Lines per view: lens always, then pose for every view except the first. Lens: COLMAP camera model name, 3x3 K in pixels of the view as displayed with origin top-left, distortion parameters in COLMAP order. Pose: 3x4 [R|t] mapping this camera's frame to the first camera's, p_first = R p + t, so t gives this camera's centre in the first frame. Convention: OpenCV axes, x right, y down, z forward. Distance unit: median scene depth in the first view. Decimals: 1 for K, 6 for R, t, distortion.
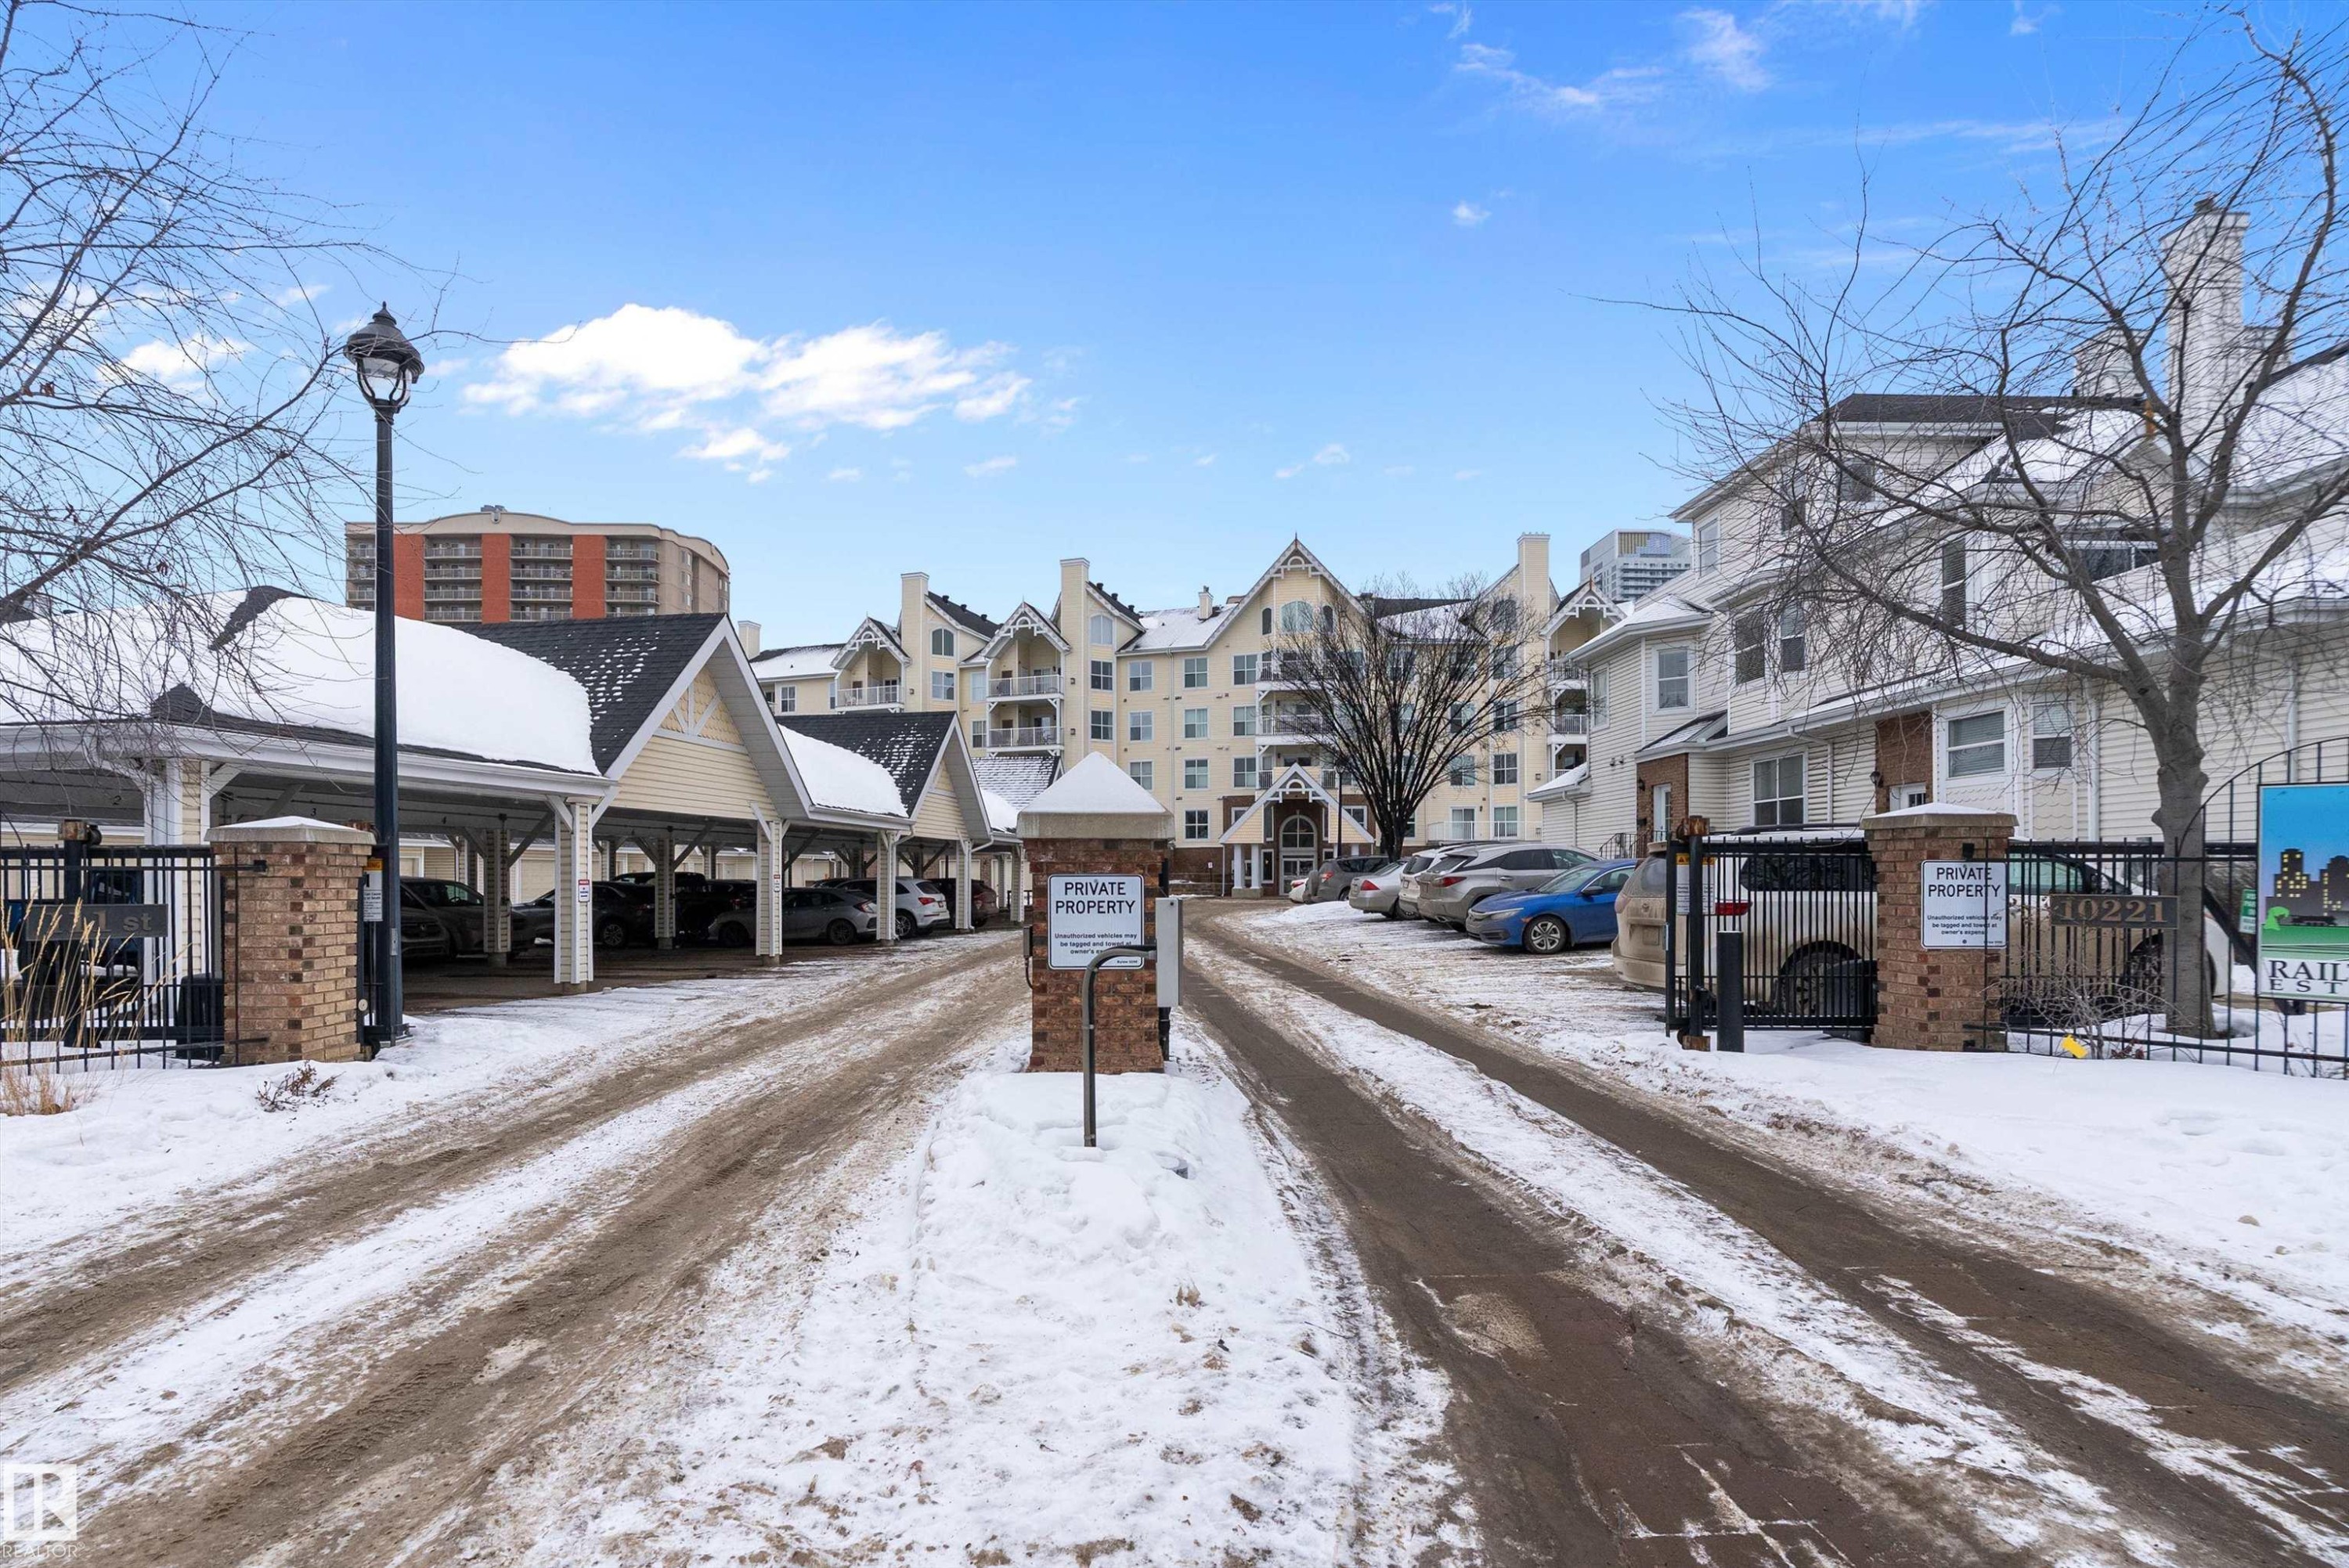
lens RADIAL K [[1063.3, 0, 1142.7], [0, 1063.3, 879.7], [0, 0, 1]] dist [-0.004624, 0.000854]
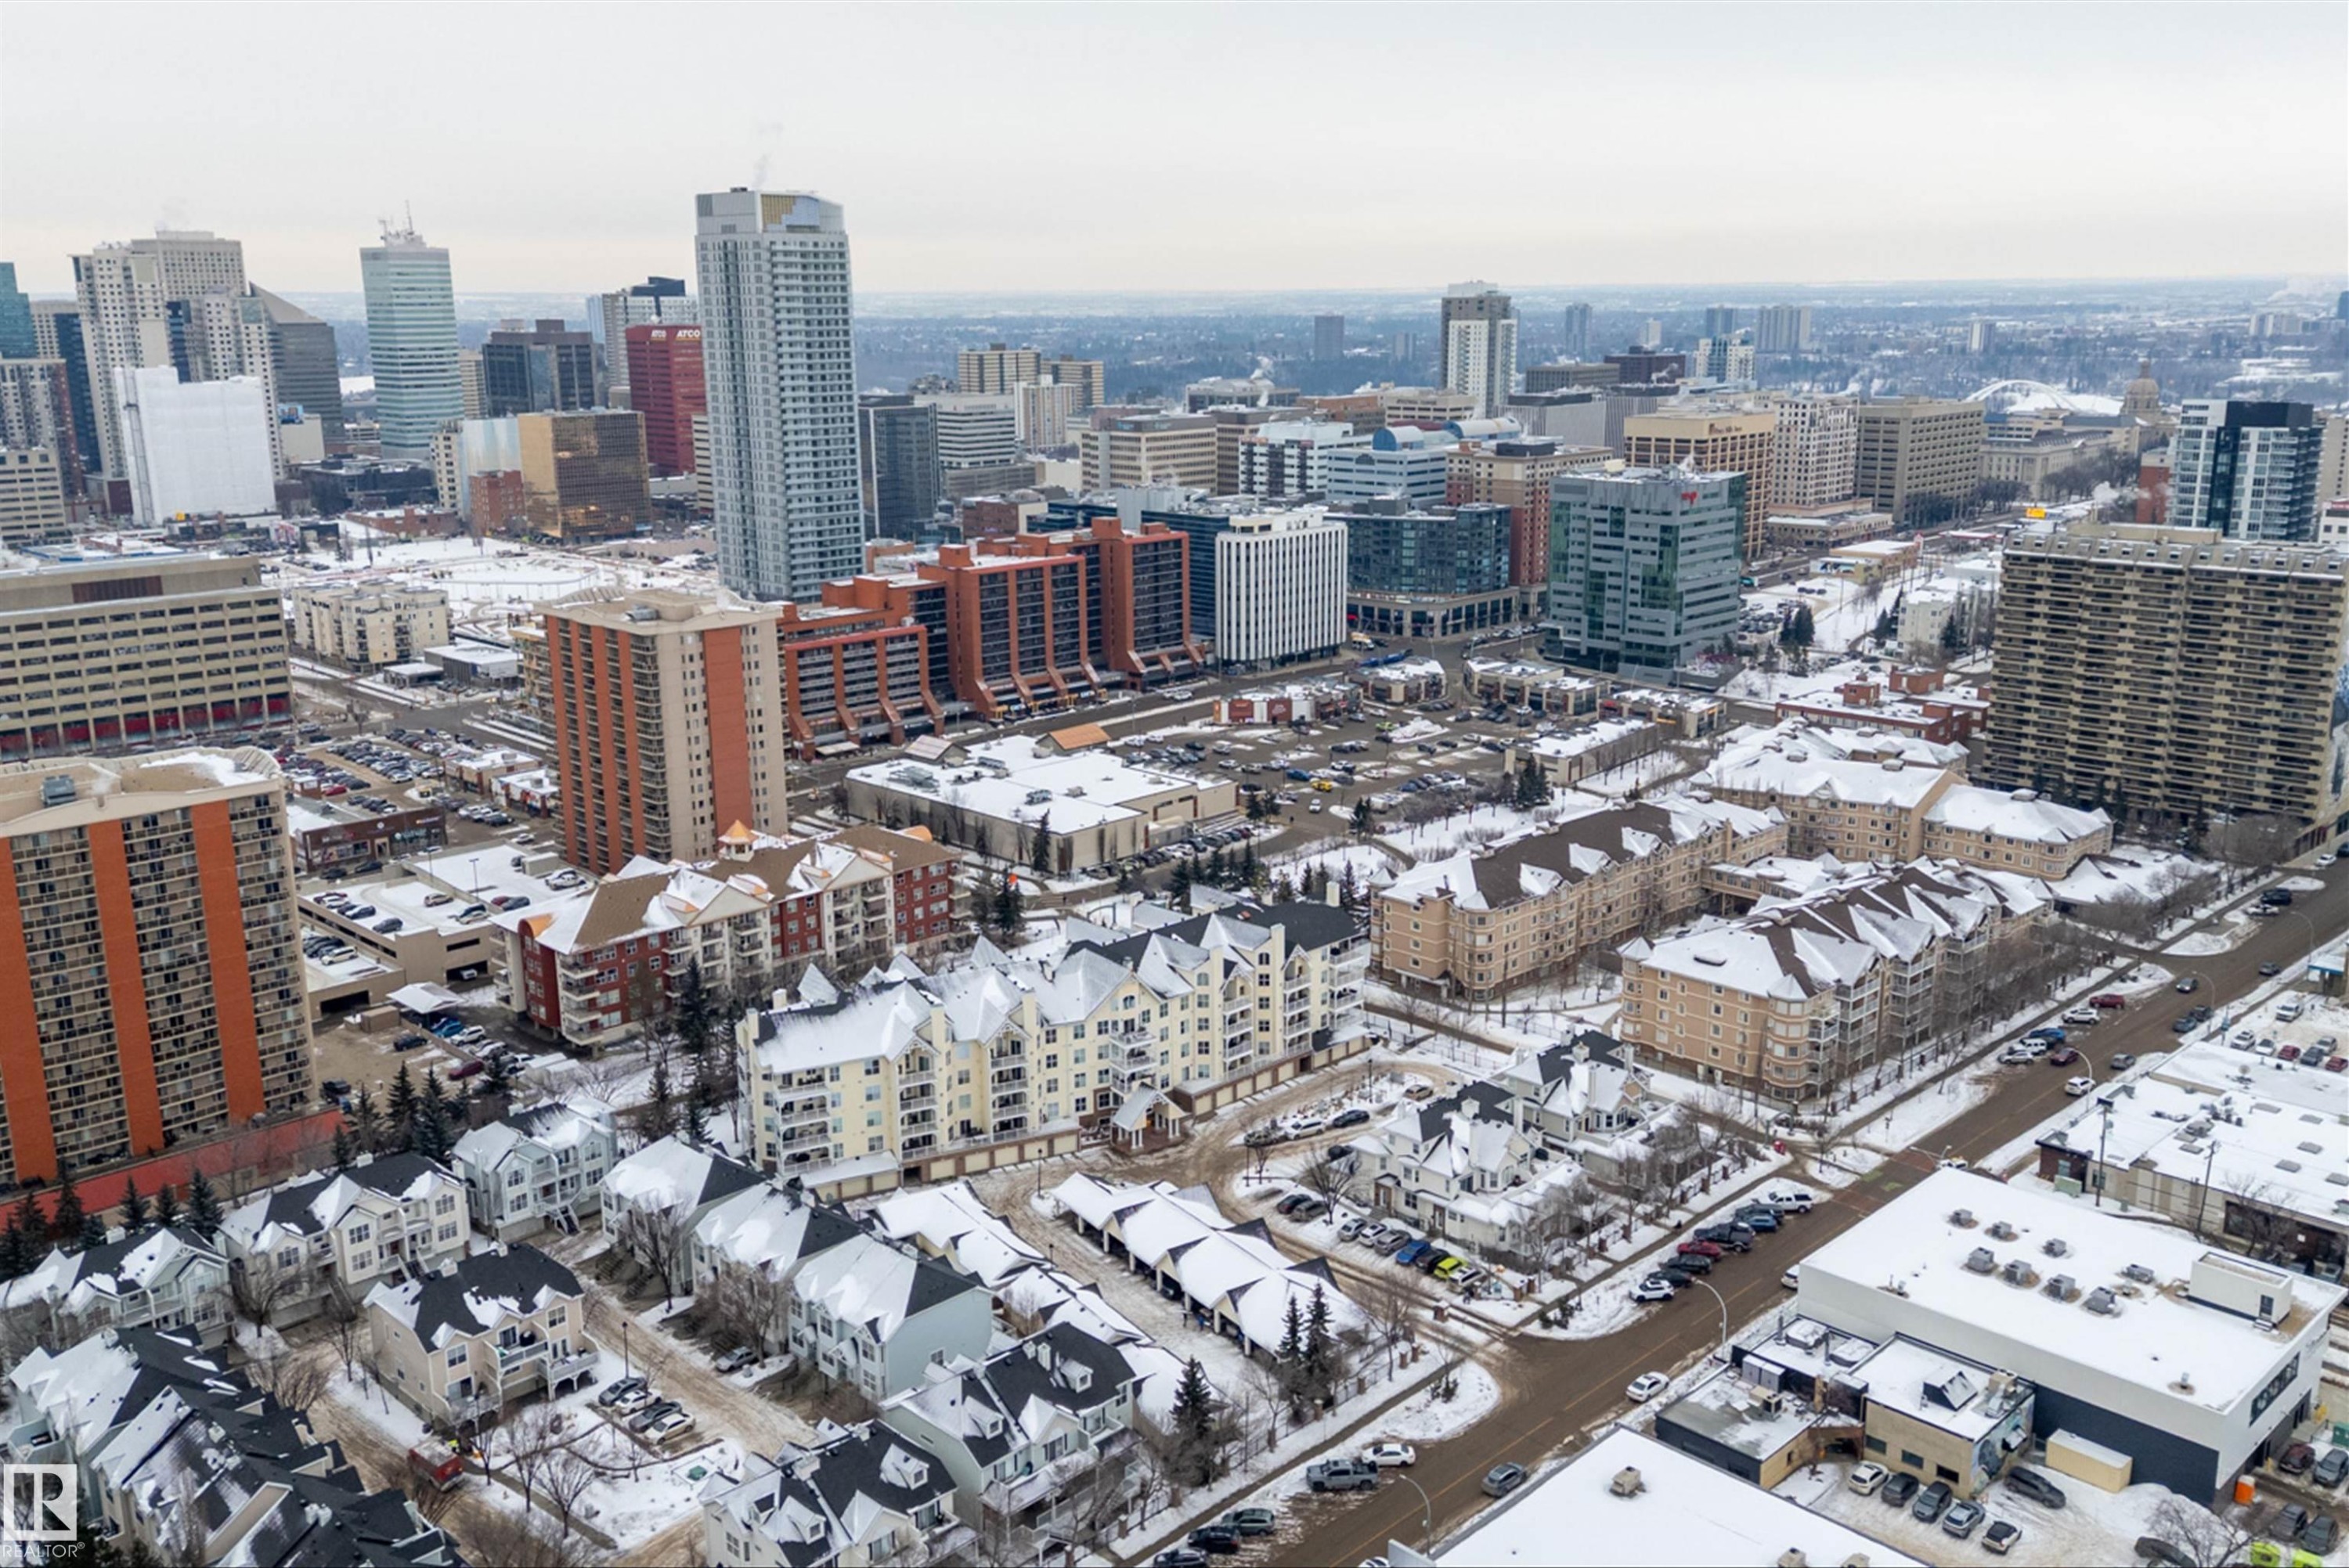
lens RADIAL K [[2014.5, 0, 1172.2], [0, 2014.5, 794.9], [0, 0, 1]] dist [0.114151, -0.139676]
pose [[0.719655, -0.175275, 0.671845, -2.253310], [0.011935, 0.970593, 0.240429, -1.514177], [-0.694229, -0.165007, 0.700584, -1.658112]]
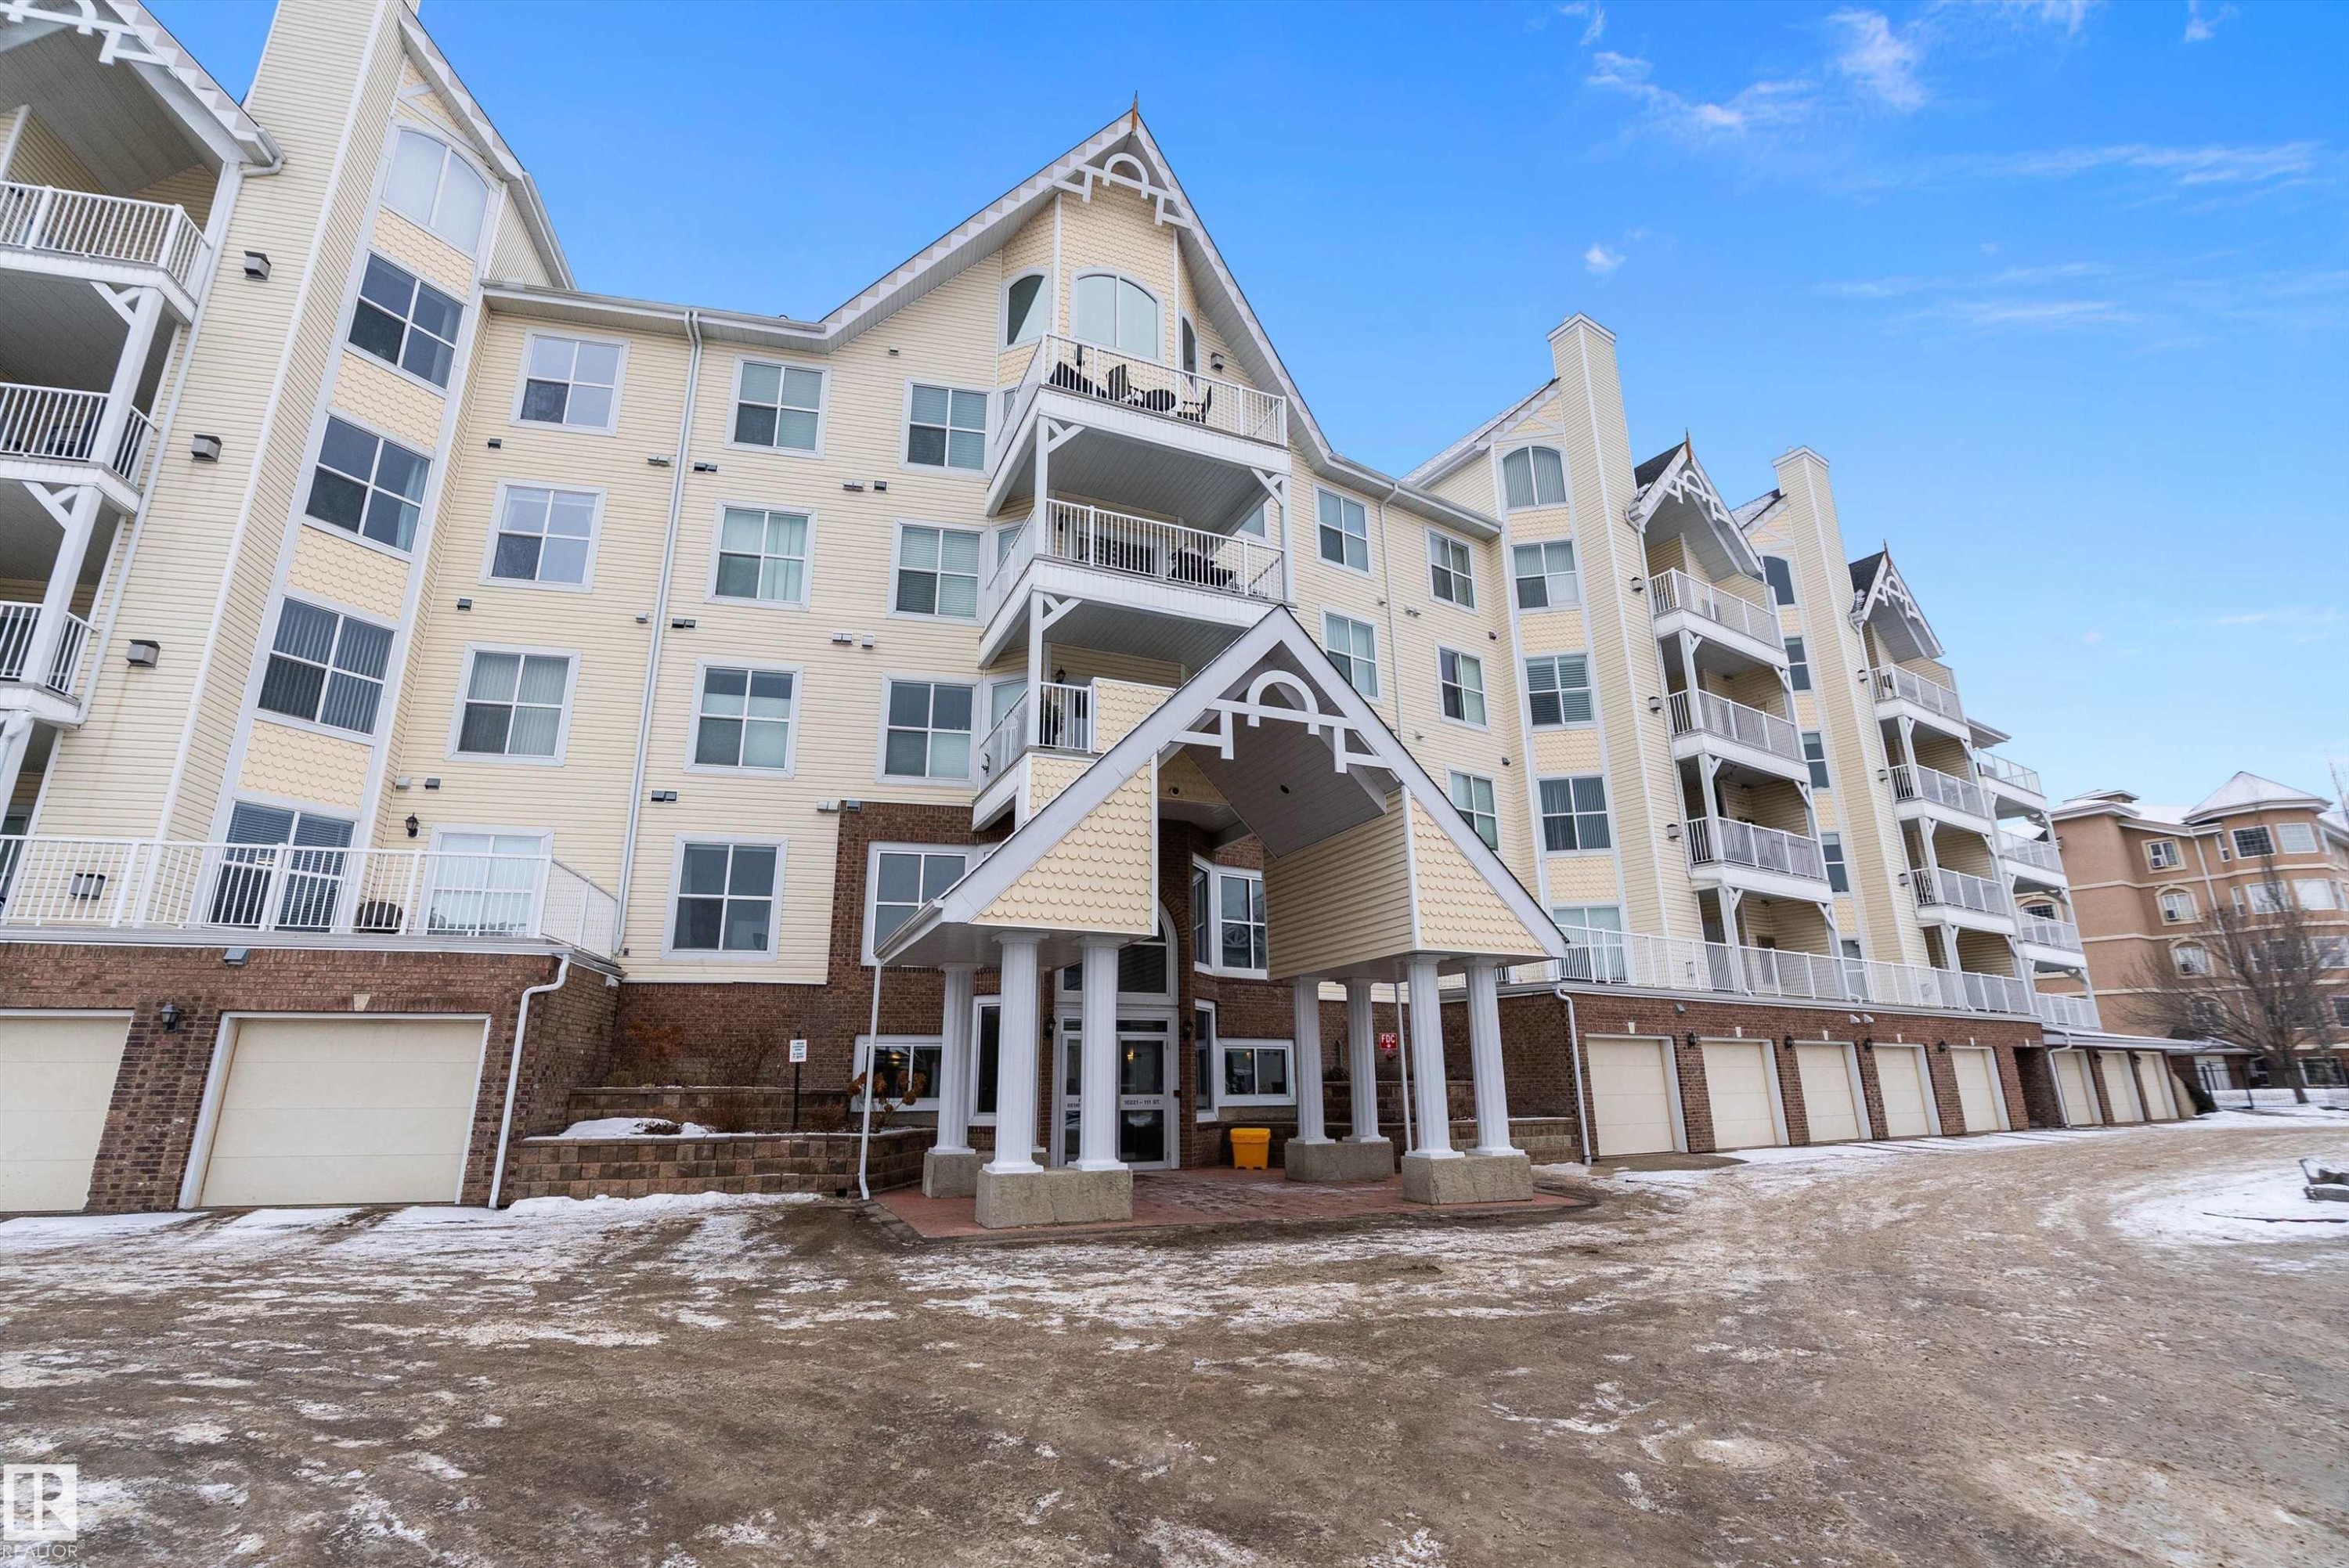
lens RADIAL K [[1063.3, 0, 1156.1], [0, 1063.3, 780.2], [0, 0, 1]] dist [-0.004624, 0.000854]
pose [[0.846822, 0.147193, 0.511103, 0.001645], [0.006510, 0.958004, -0.286682, -0.003031], [-0.531837, 0.246095, 0.810300, 0.720423]]
